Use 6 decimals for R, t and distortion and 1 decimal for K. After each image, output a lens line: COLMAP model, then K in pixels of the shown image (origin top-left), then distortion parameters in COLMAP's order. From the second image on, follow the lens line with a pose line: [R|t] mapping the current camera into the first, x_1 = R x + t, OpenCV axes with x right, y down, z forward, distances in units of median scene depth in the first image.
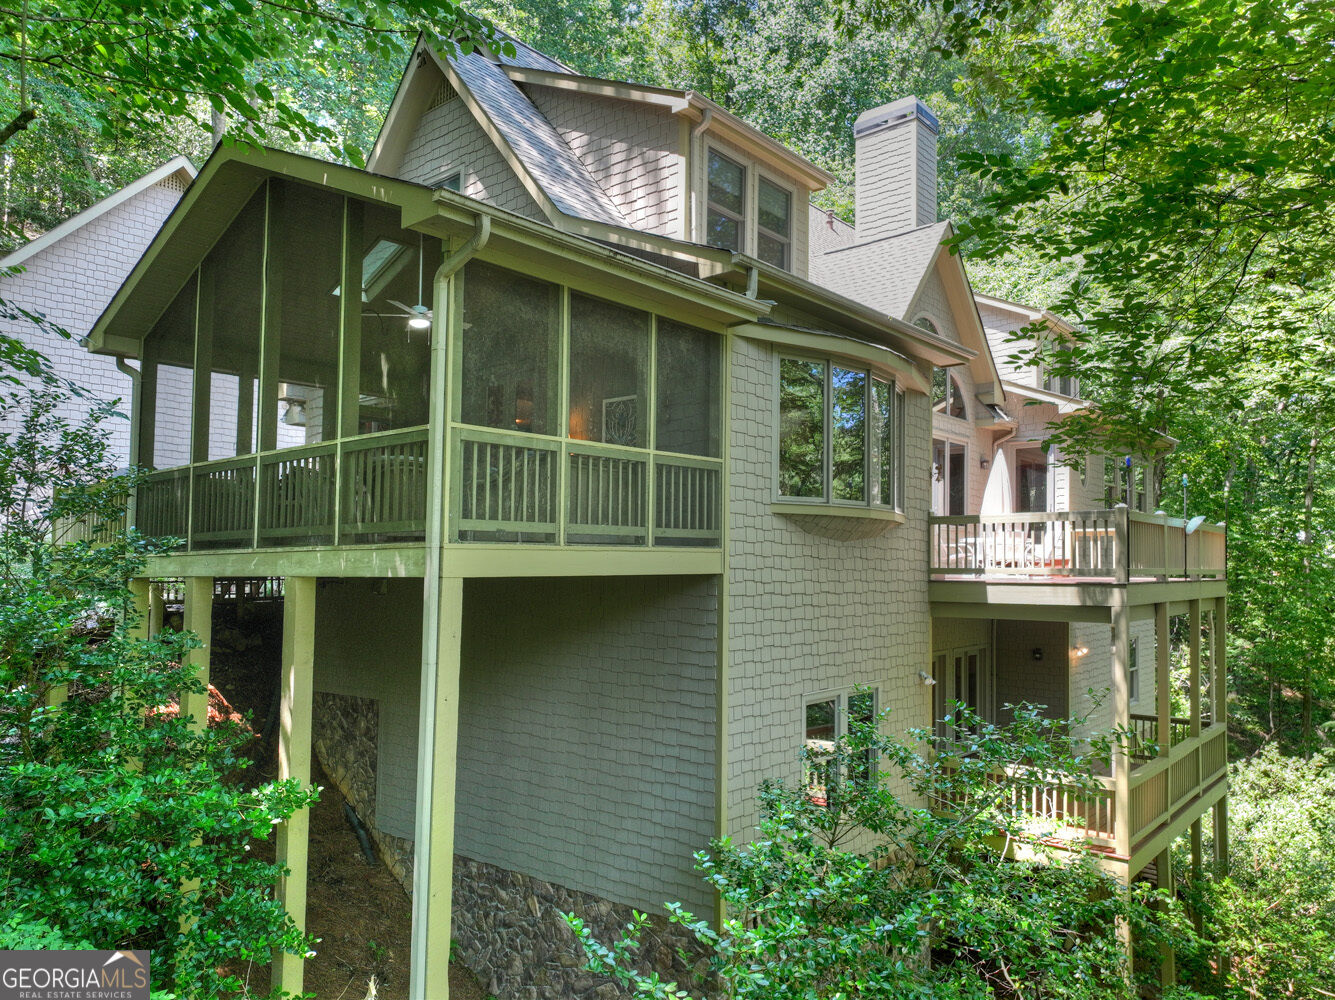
lens RADIAL K [[945.6, 0, 668.2], [0, 945.6, 506.3], [0, 0, 1]] dist [0.000918, 0.012663]
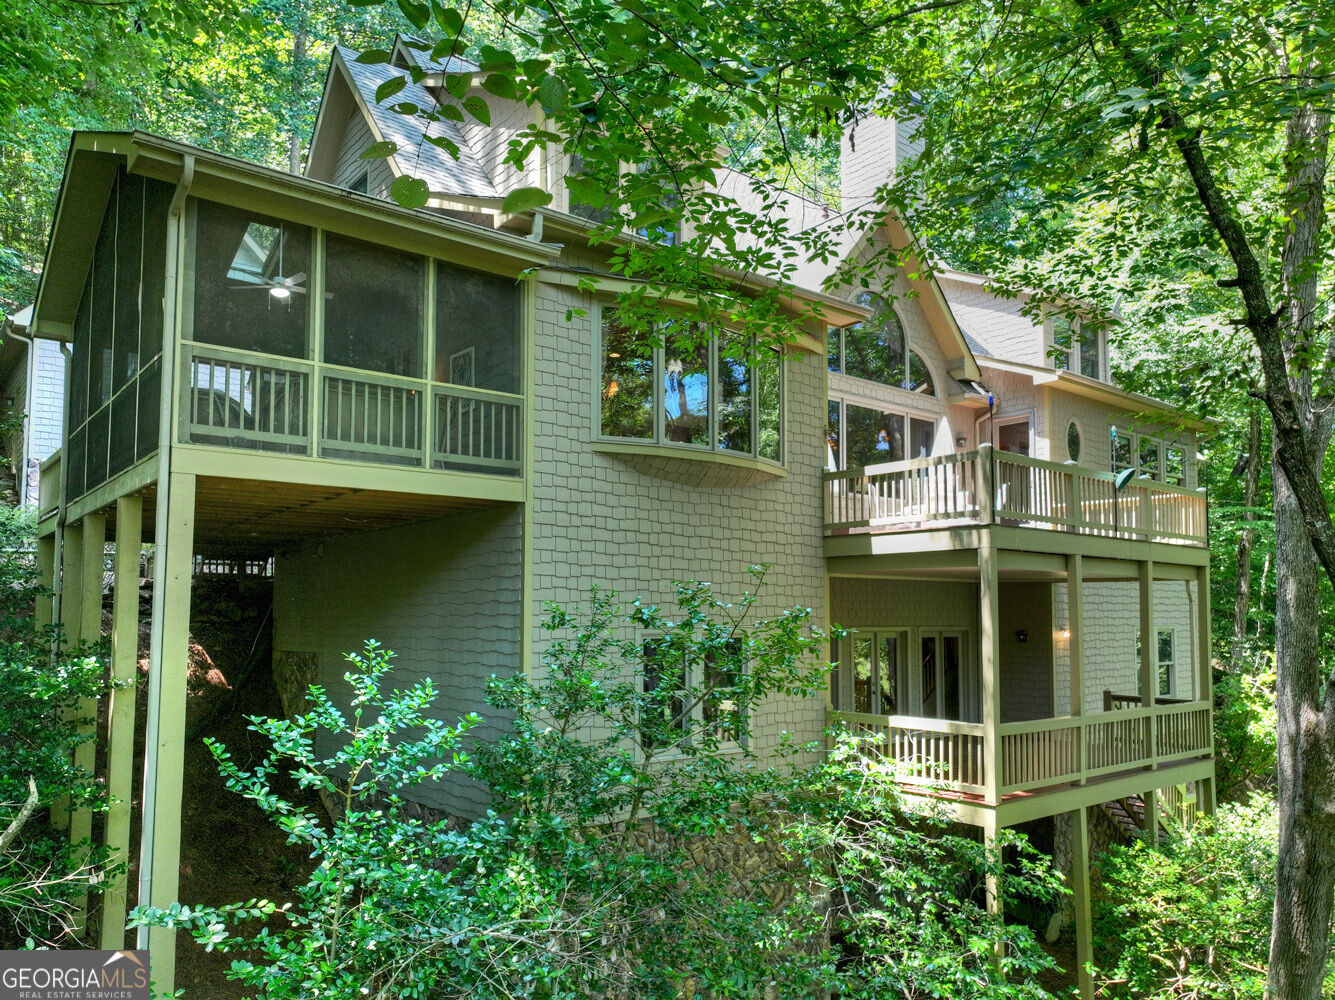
lens RADIAL K [[945.6, 0, 683.5], [0, 945.6, 543.0], [0, 0, 1]] dist [0.000918, 0.012663]
pose [[0.983362, -0.020668, -0.180478, 0.427941], [0.016920, 0.999609, -0.022281, 0.145084], [0.180868, 0.018856, 0.983327, -0.020657]]
